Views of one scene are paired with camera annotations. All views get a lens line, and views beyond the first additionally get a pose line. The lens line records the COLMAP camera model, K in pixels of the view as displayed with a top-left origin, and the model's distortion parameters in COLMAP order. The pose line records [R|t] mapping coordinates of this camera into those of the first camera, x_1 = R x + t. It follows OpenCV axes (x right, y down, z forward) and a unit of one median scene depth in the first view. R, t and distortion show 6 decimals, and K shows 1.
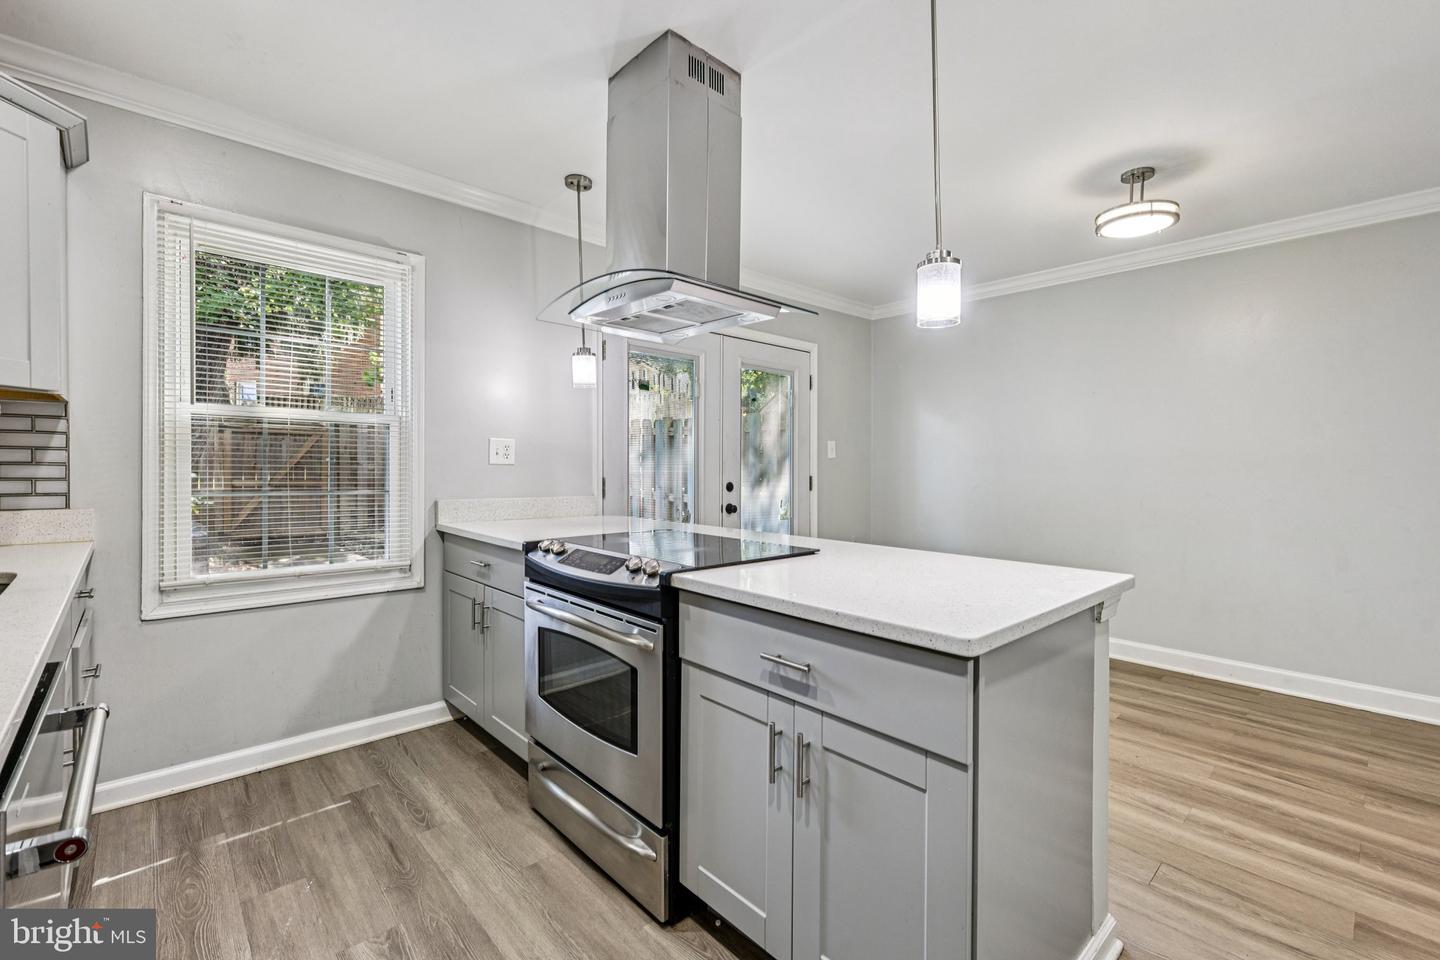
lens RADIAL K [[629.0, 0, 726.9], [0, 629.0, 476.4], [0, 0, 1]] dist [0.004247, 0.001348]
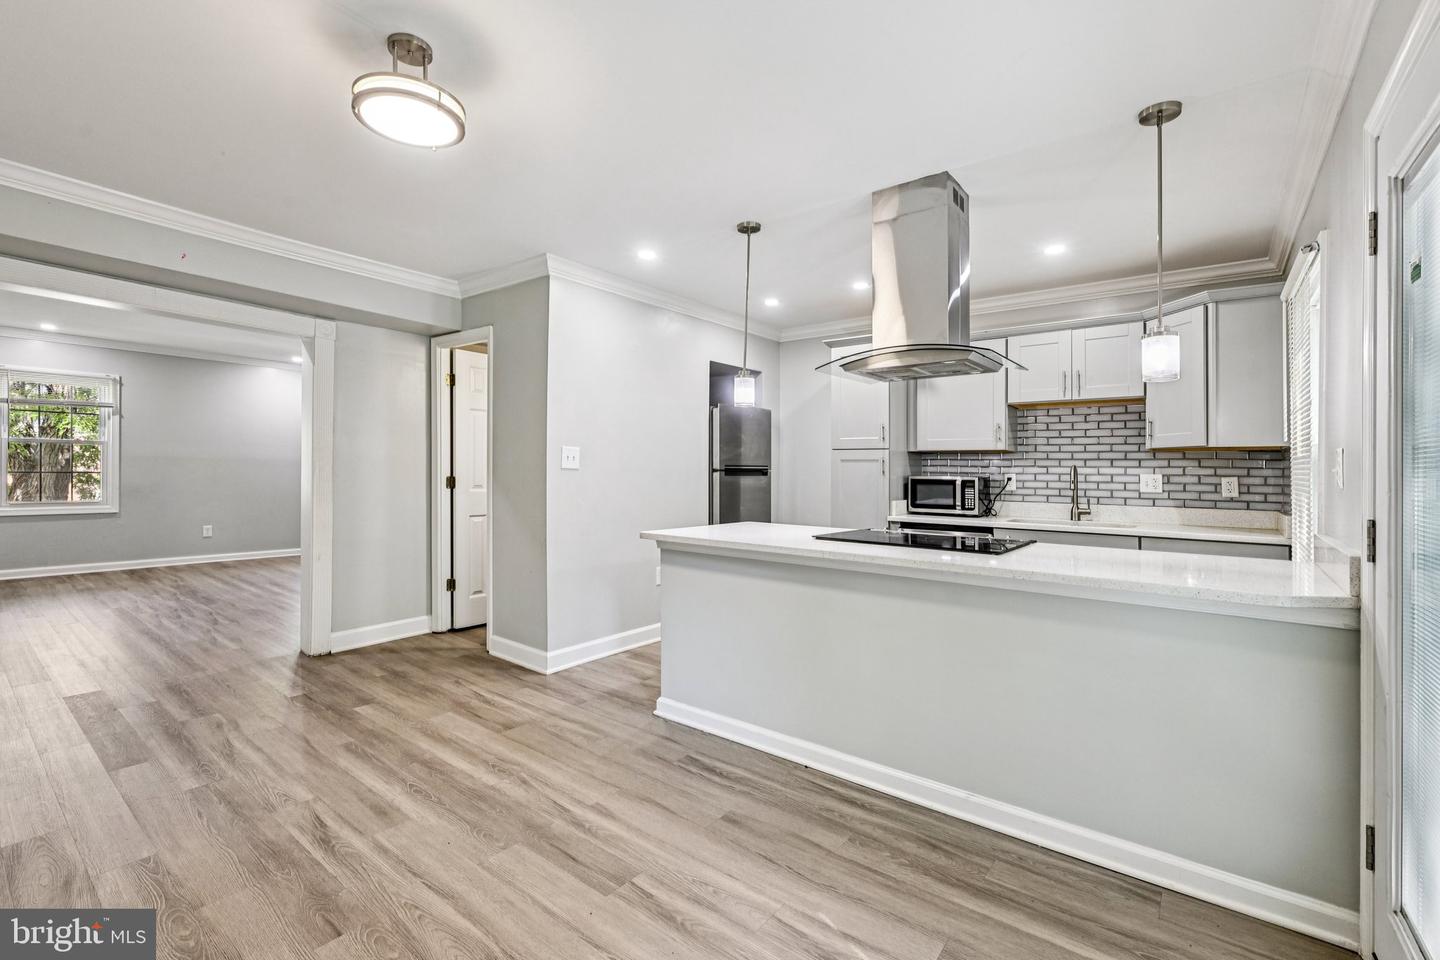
lens RADIAL K [[629.0, 0, 727.3], [0, 629.0, 469.5], [0, 0, 1]] dist [0.004247, 0.001348]
pose [[-0.984332, -0.022862, -0.174834, 0.537186], [-0.023789, 0.999712, 0.003208, -0.028835], [0.174711, 0.007317, -0.984593, 2.118387]]
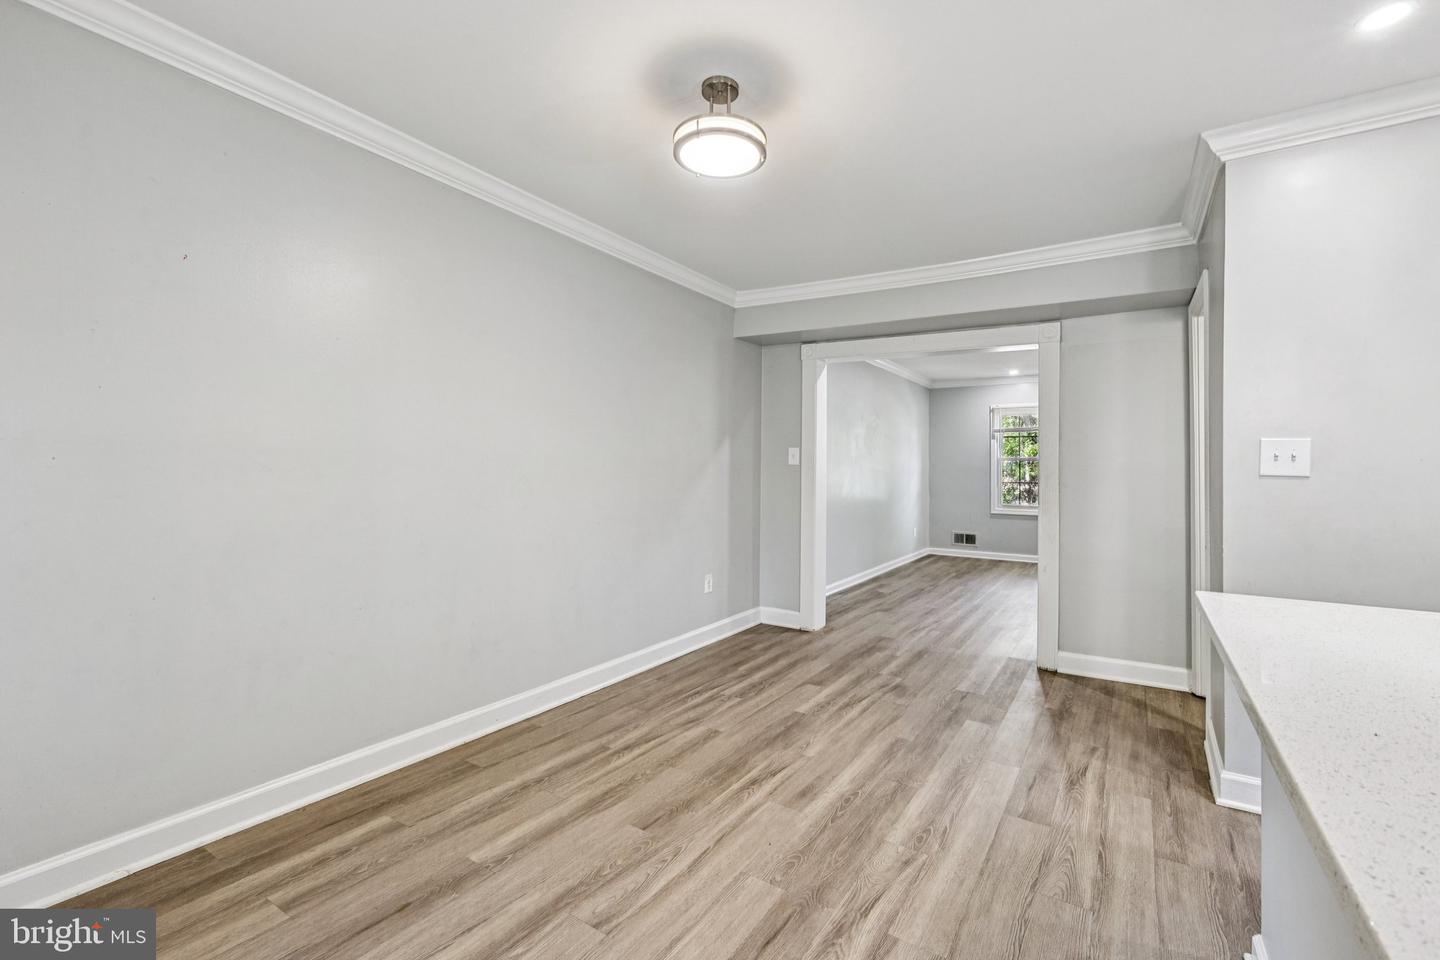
lens RADIAL K [[629.0, 0, 725.3], [0, 629.0, 485.8], [0, 0, 1]] dist [0.004247, 0.001348]
pose [[-0.255979, -0.033521, 0.966101, -0.080633], [-0.007283, 0.999437, 0.032748, -0.025263], [-0.966655, 0.001347, -0.256079, 1.457077]]
